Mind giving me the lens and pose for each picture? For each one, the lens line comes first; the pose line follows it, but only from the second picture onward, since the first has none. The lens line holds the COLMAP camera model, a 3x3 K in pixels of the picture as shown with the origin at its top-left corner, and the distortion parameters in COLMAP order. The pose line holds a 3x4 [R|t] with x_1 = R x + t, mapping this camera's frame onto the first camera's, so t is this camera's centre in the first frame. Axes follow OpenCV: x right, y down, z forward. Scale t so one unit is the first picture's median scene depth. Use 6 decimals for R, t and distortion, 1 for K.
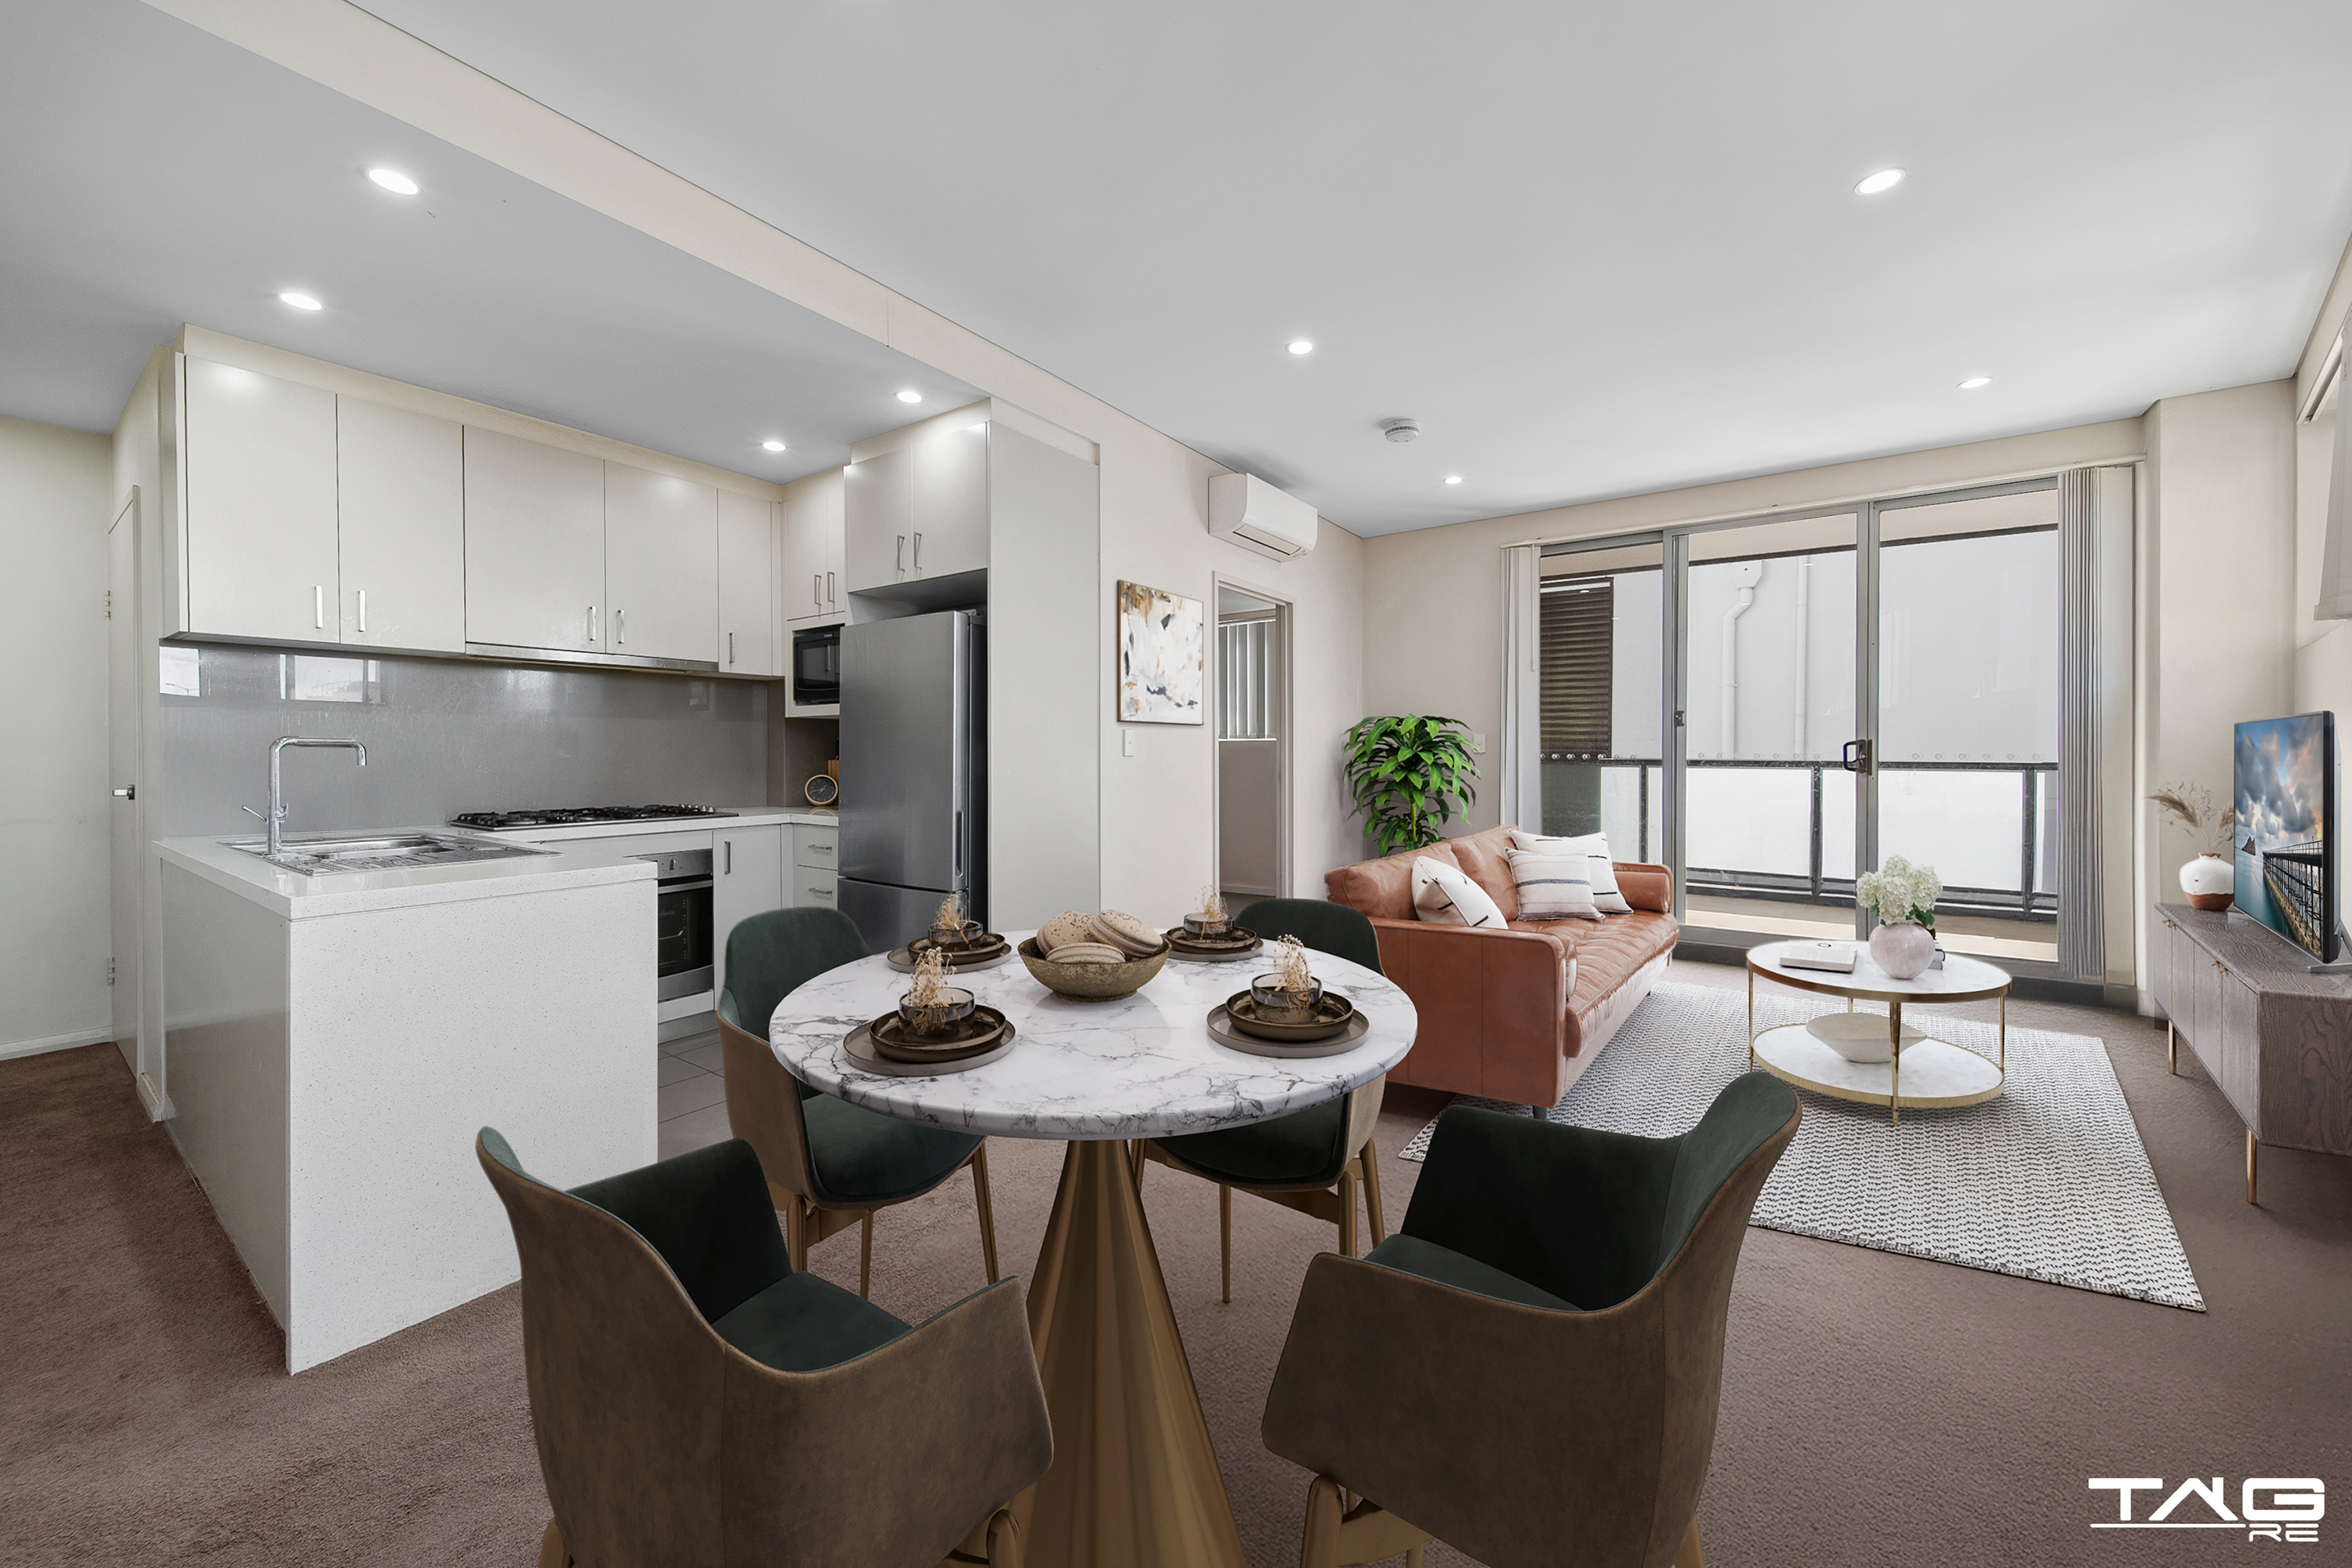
lens RADIAL K [[852.9, 0, 1176.0], [0, 852.9, 784.0], [0, 0, 1]] dist [-0.000227, -0.000017]
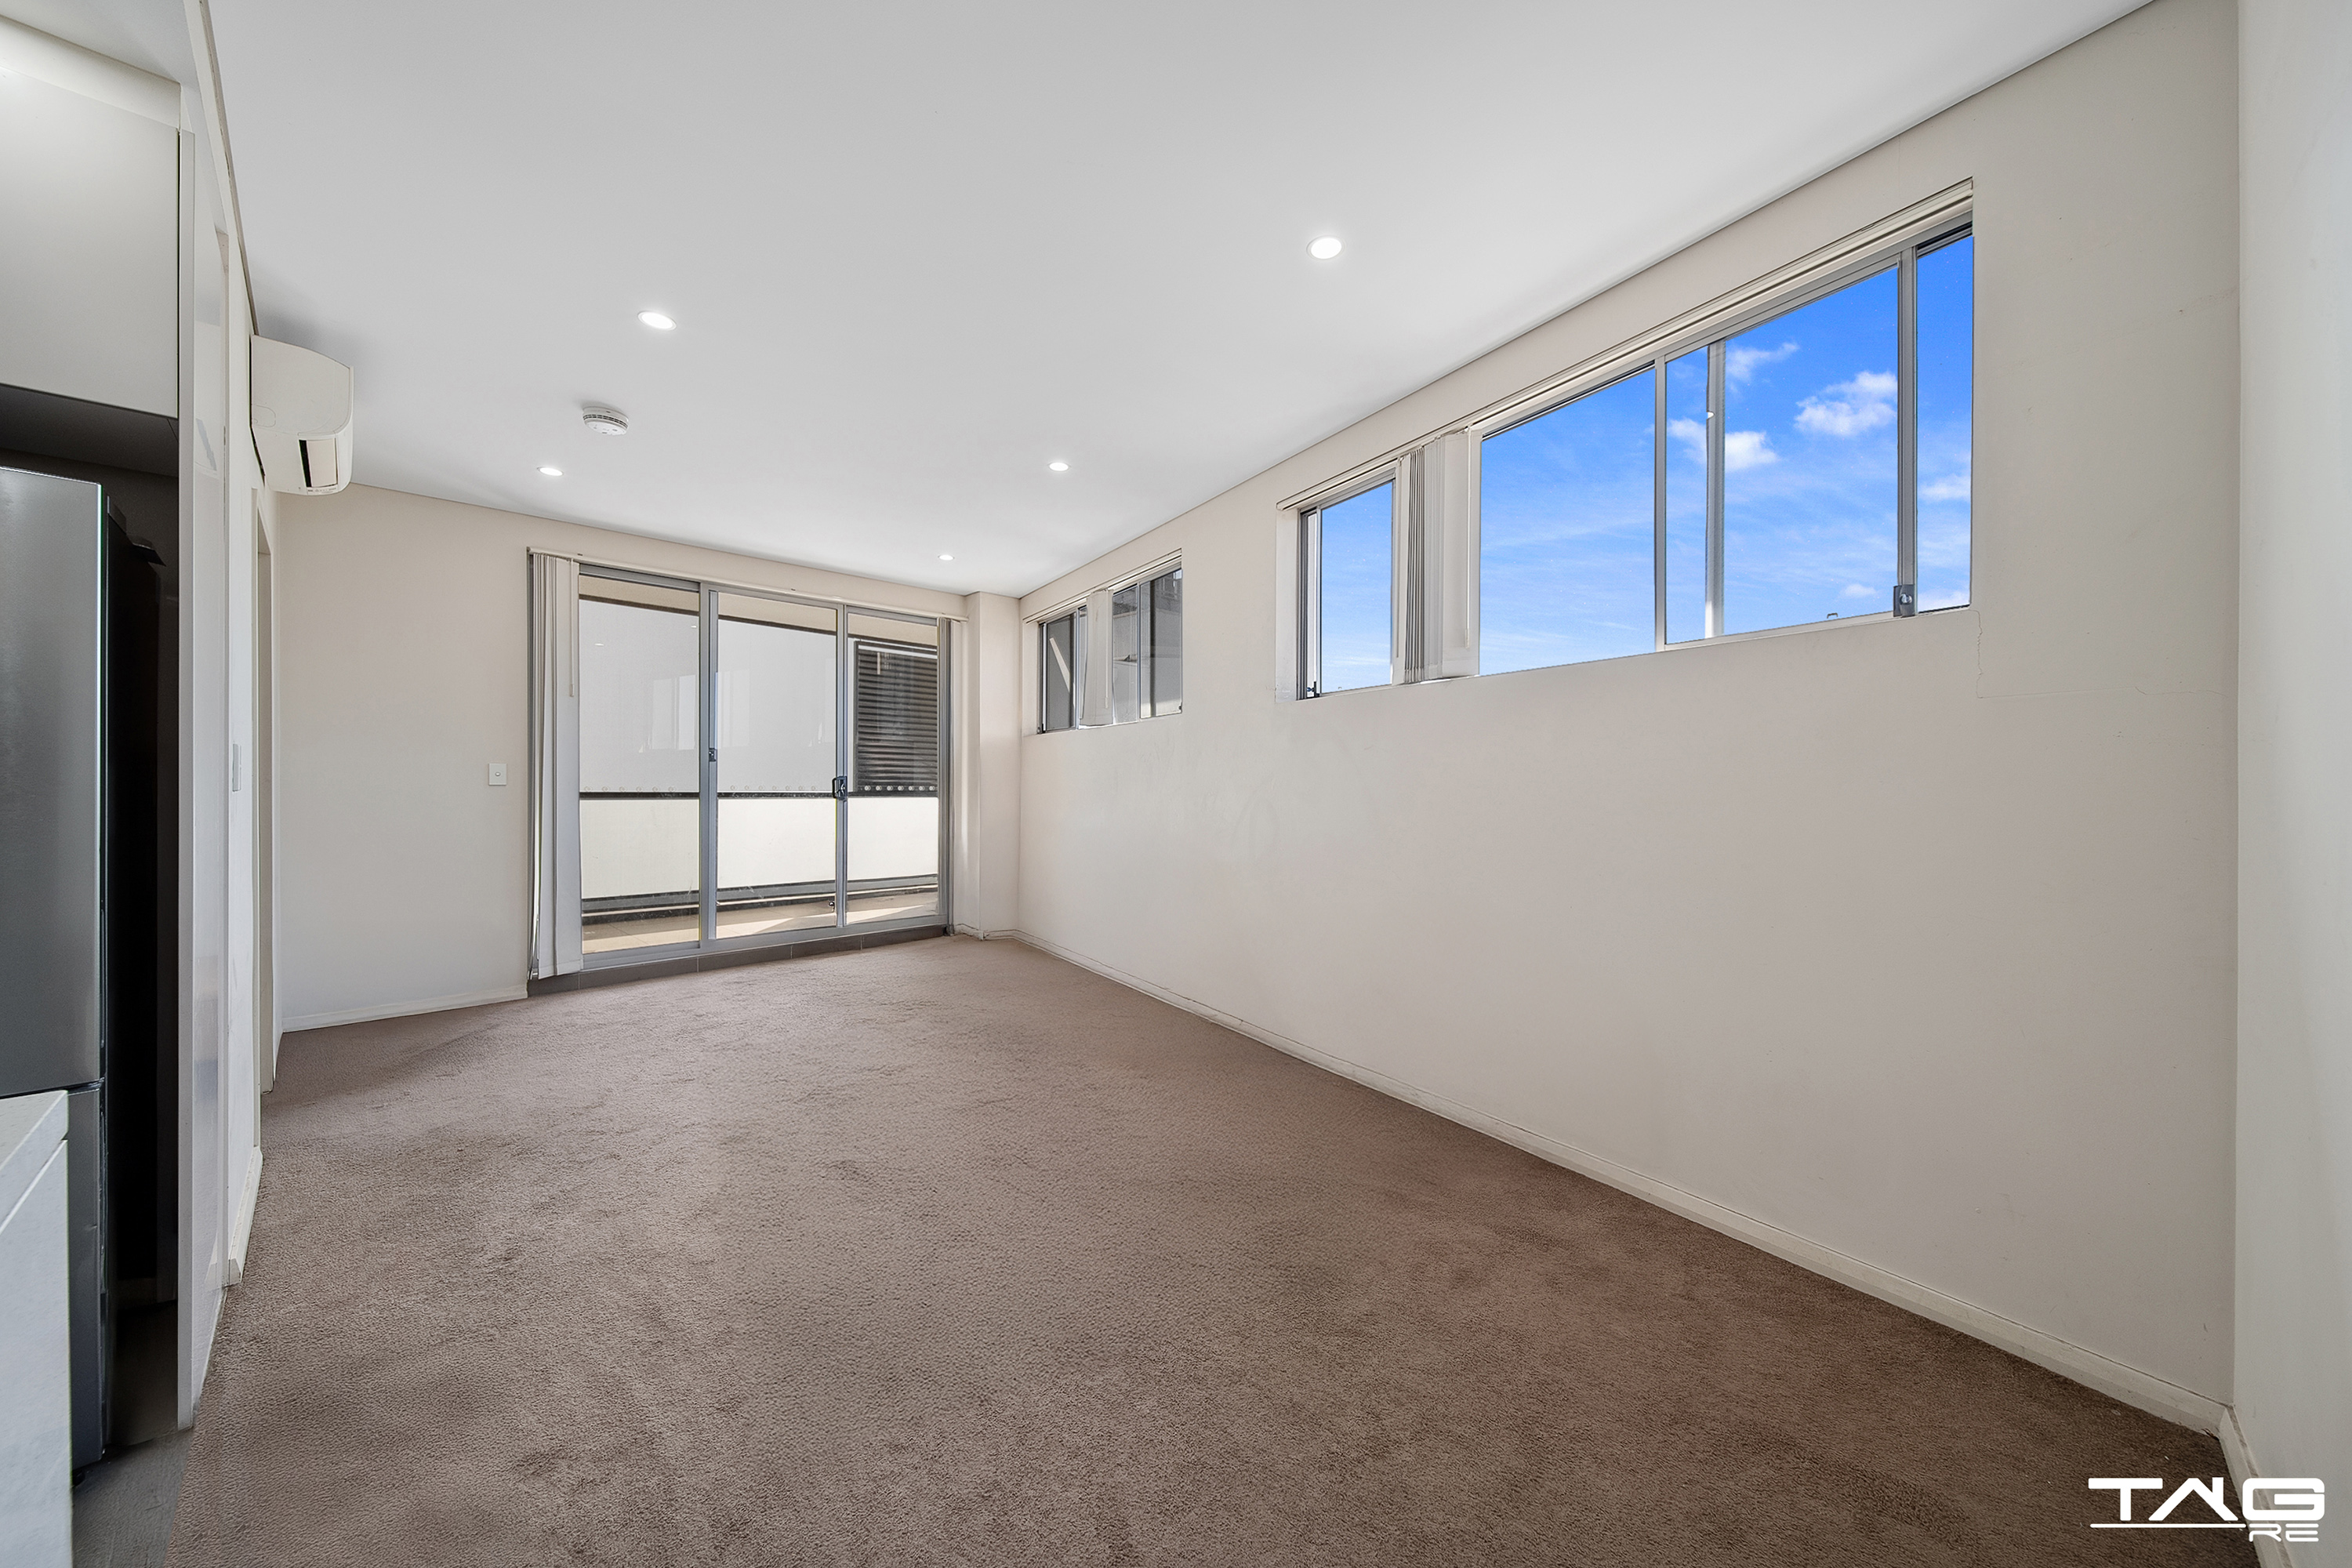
lens RADIAL K [[852.9, 0, 1176.0], [0, 852.9, 784.0], [0, 0, 1]] dist [-0.000227, -0.000017]
pose [[0.162741, 0.005452, 0.986654, -0.400779], [0.028102, 0.999553, -0.010158, -0.011047], [-0.986269, 0.029380, 0.162515, 0.227477]]
